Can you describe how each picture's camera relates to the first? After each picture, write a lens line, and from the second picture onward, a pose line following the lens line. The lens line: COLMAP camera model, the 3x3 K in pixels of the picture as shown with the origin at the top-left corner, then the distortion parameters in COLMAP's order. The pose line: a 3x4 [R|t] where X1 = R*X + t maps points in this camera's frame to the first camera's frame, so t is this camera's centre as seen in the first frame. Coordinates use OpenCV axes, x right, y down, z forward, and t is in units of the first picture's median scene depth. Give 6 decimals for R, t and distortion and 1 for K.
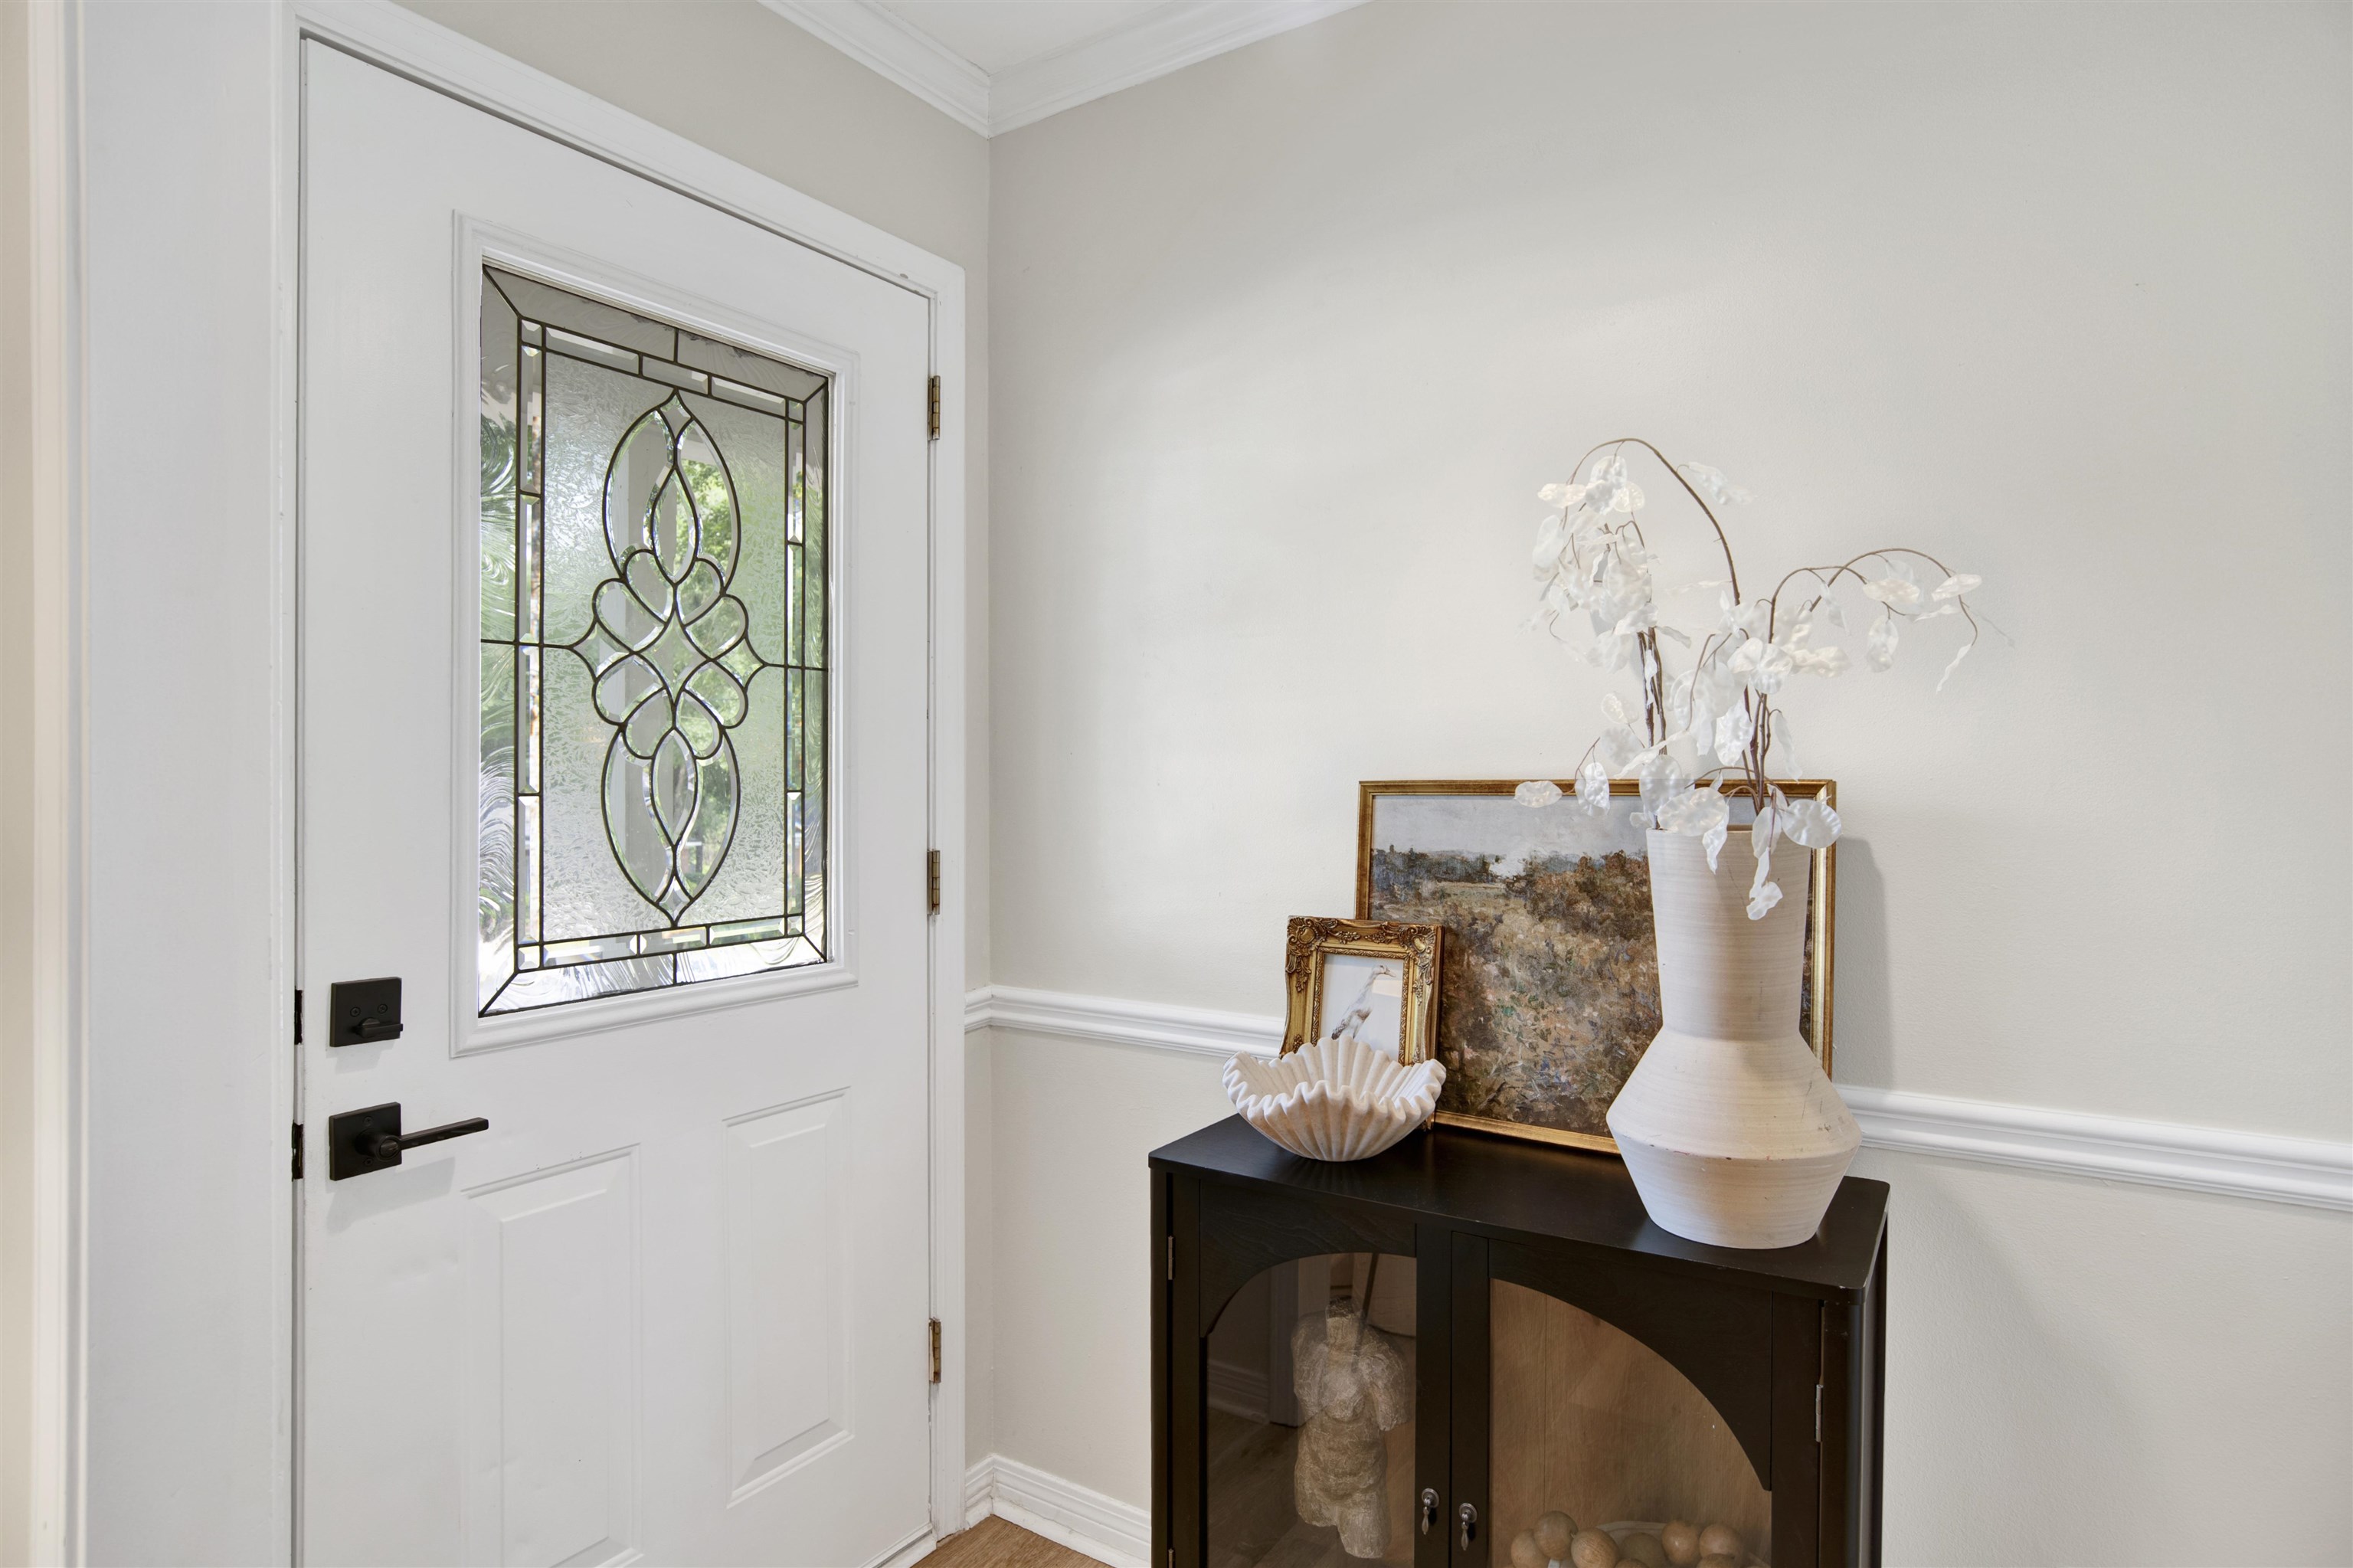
lens RADIAL K [[1253.1, 0, 1177.4], [0, 1253.1, 793.3], [0, 0, 1]] dist [-0.048420, 0.011828]
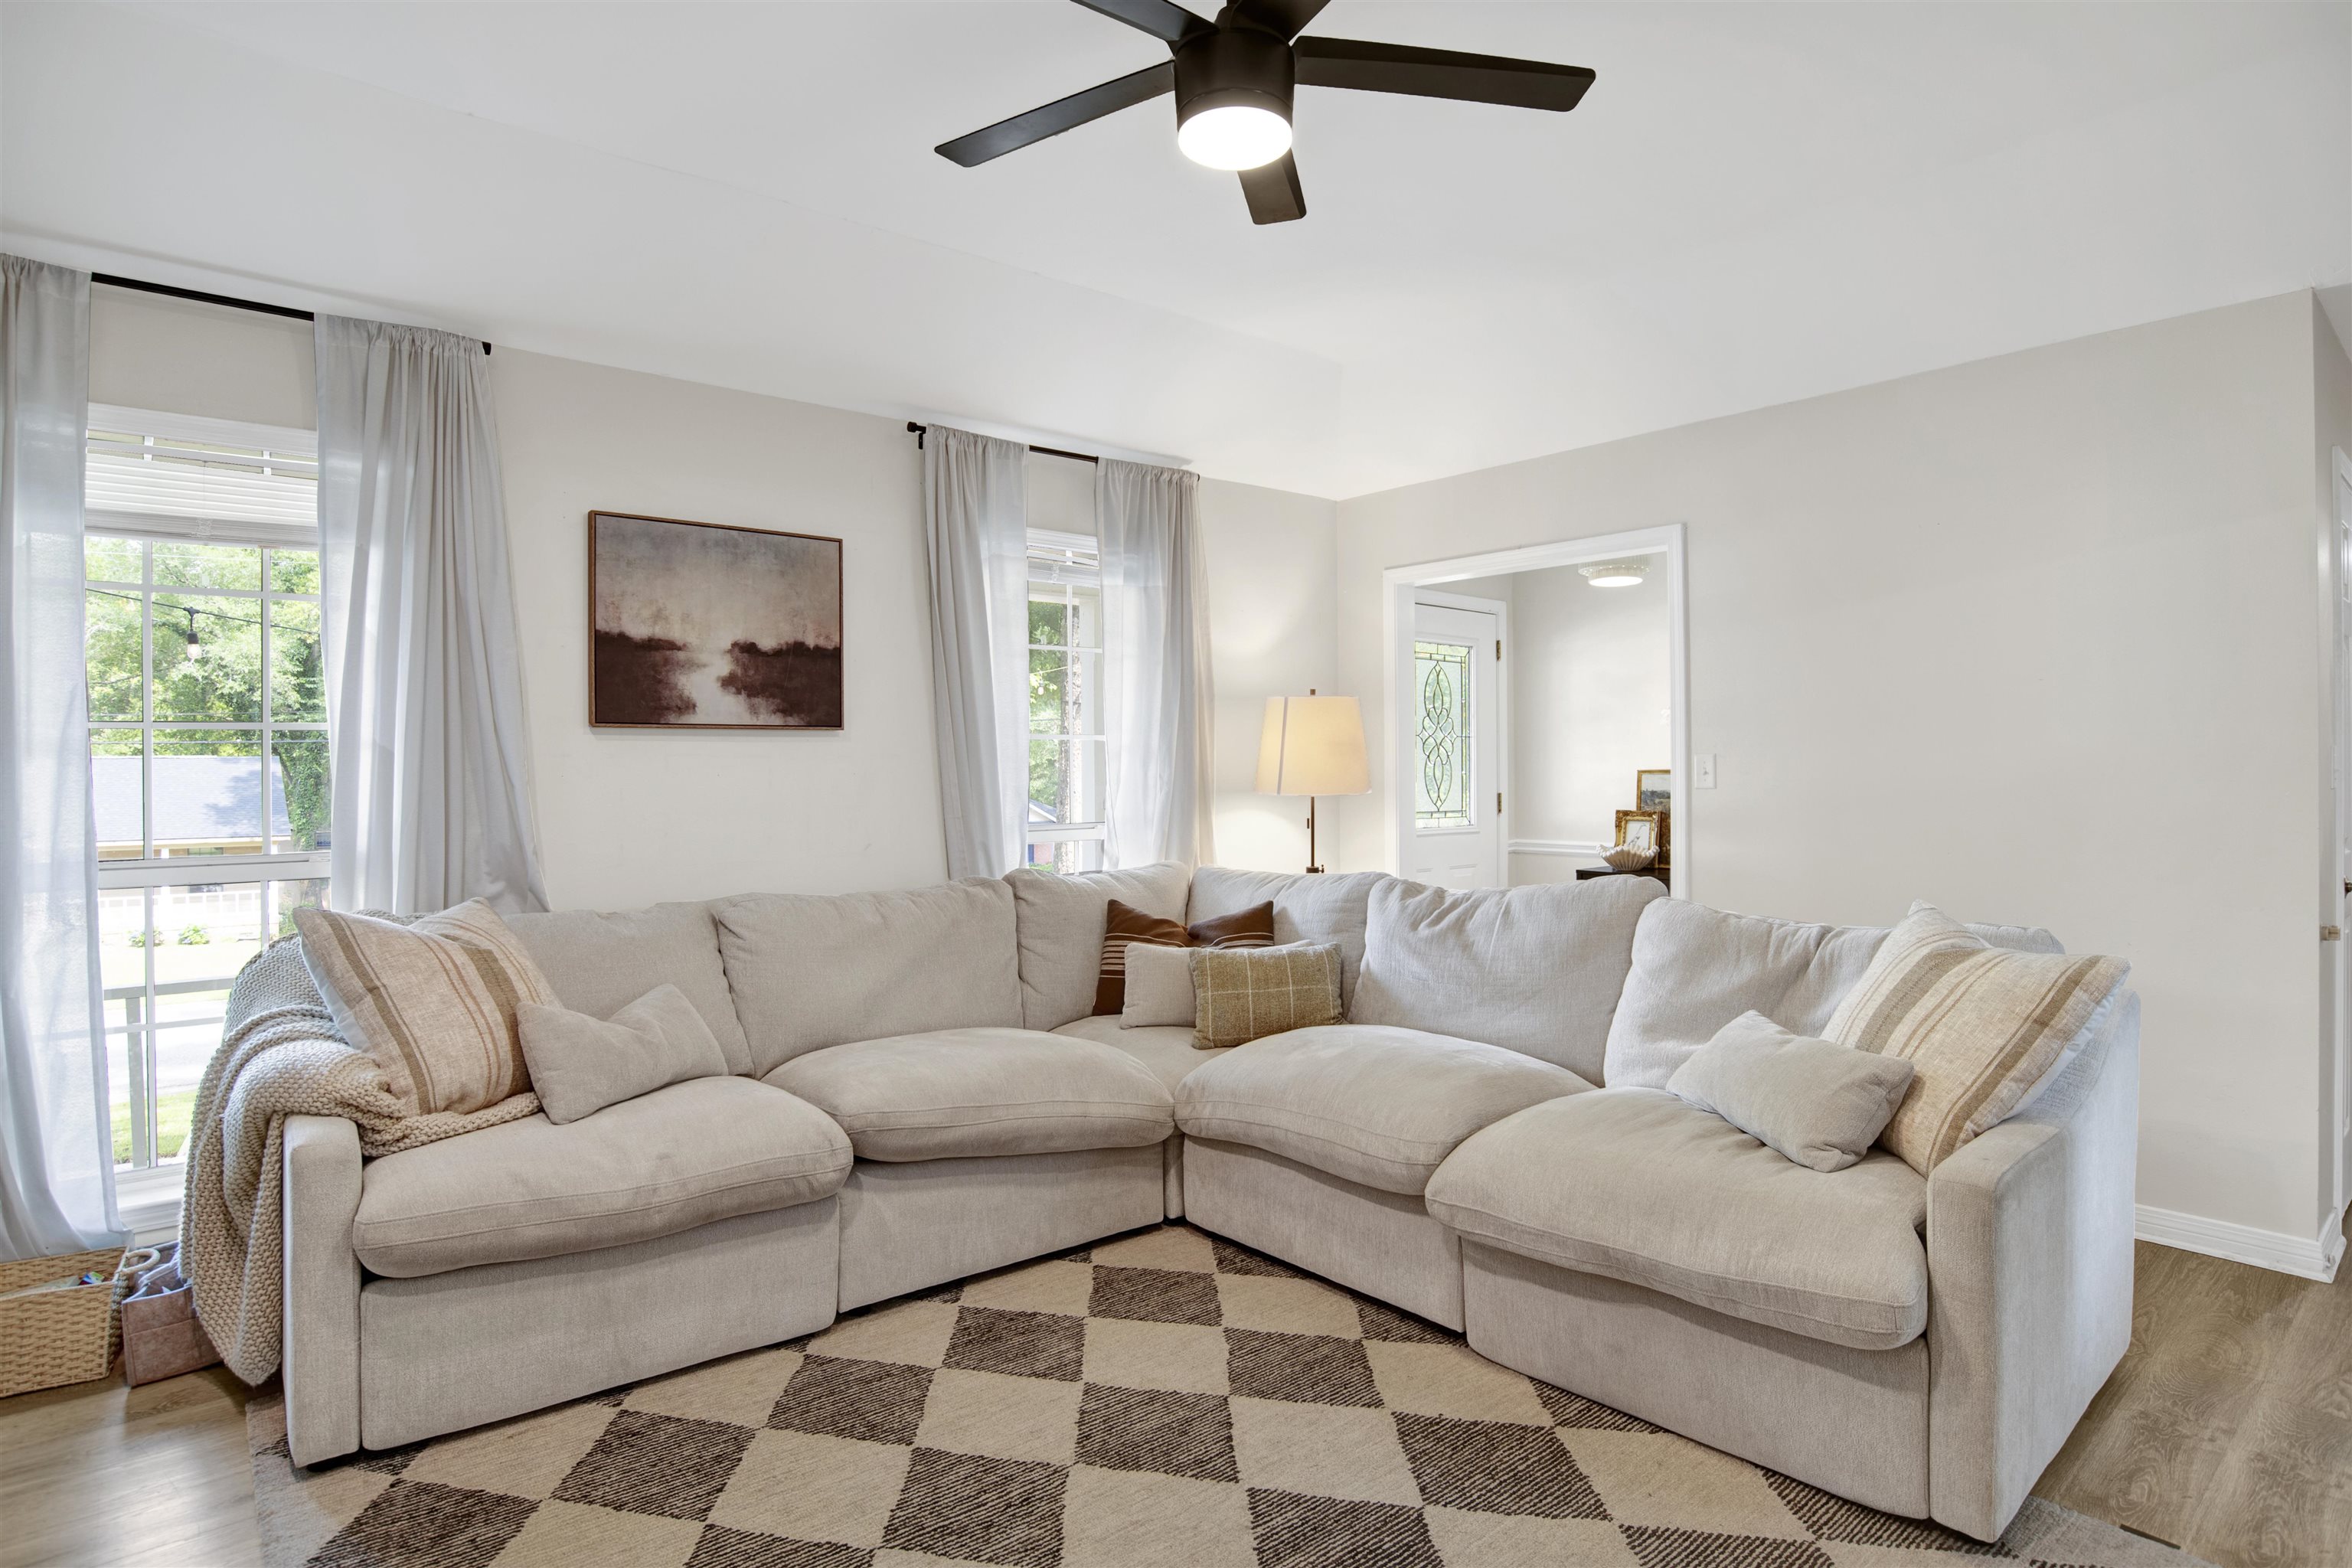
lens RADIAL K [[1252.5, 0, 1178.4], [0, 1252.5, 776.1], [0, 0, 1]] dist [-0.048420, 0.011828]
pose [[0.953201, -0.009444, -0.302190, -0.021812], [0.009190, 0.999955, -0.002264, 0.003312], [0.302197, -0.000619, 0.953245, -2.721616]]
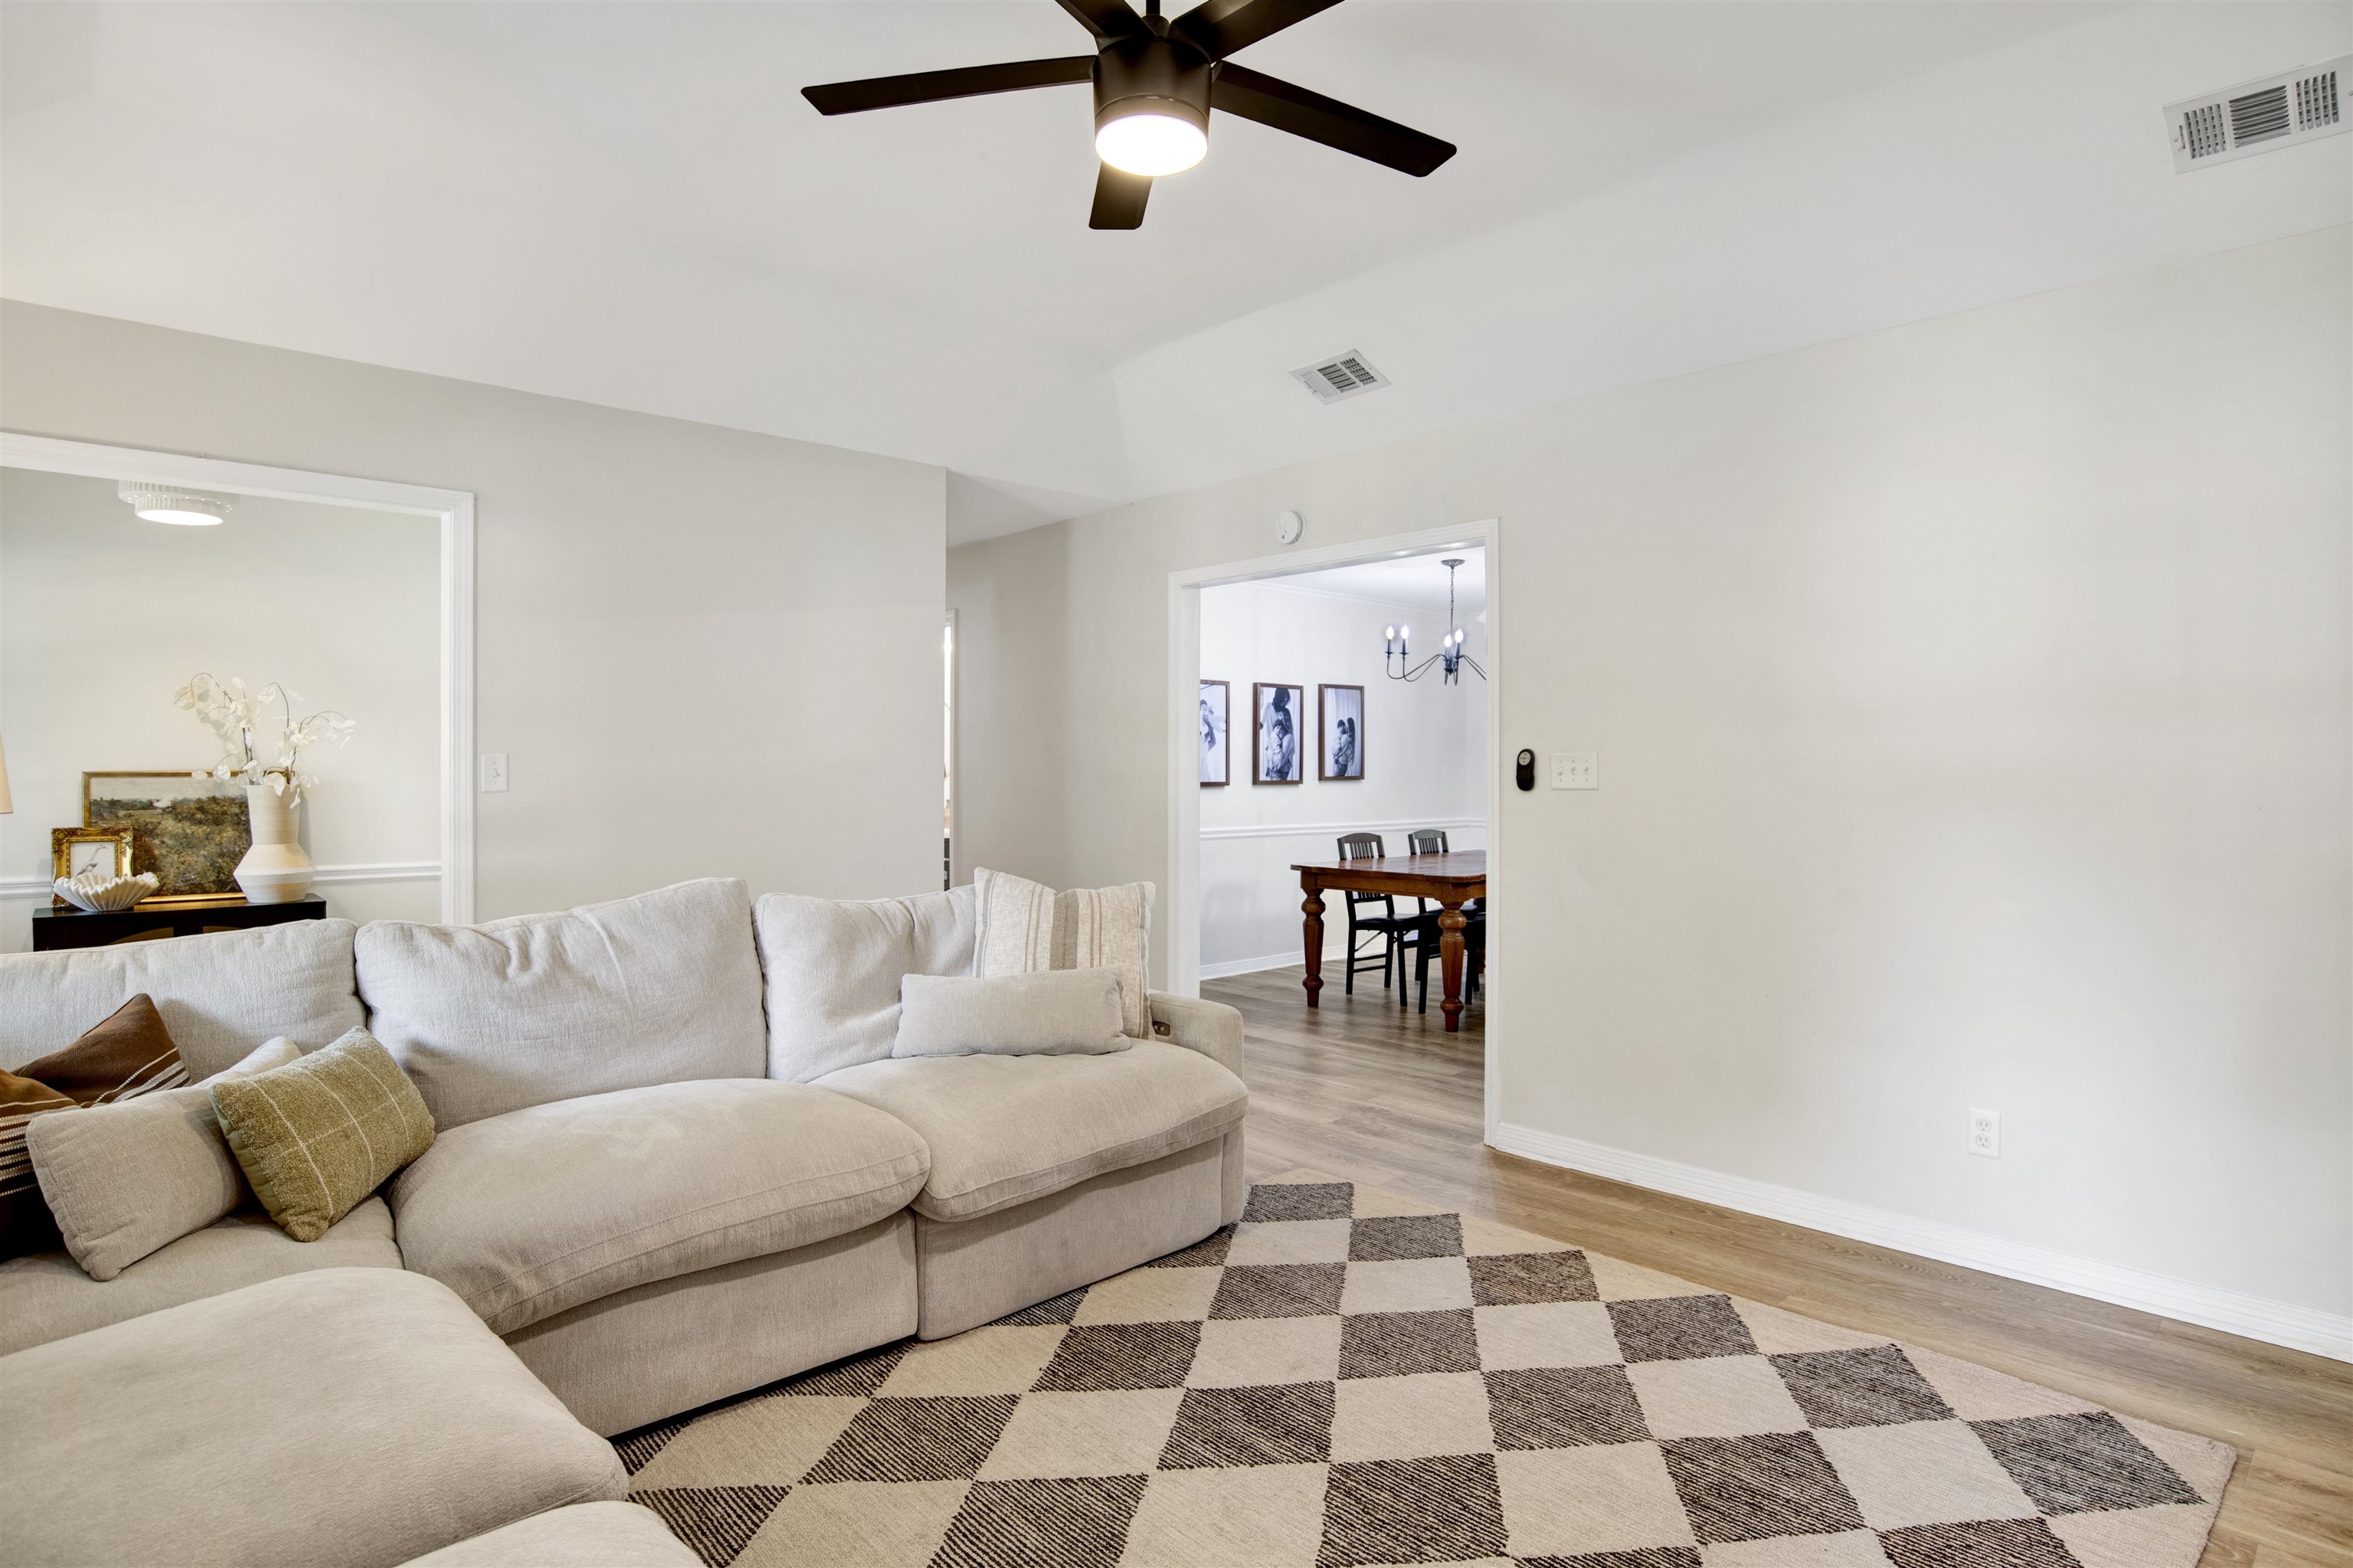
lens RADIAL K [[1253.1, 0, 1227.4], [0, 1253.1, 735.6], [0, 0, 1]] dist [-0.048420, 0.011828]
pose [[0.228469, 0.023595, 0.973265, -1.731719], [0.006585, 0.999646, -0.025781, -0.004648], [-0.973529, 0.012299, 0.228233, -1.802957]]
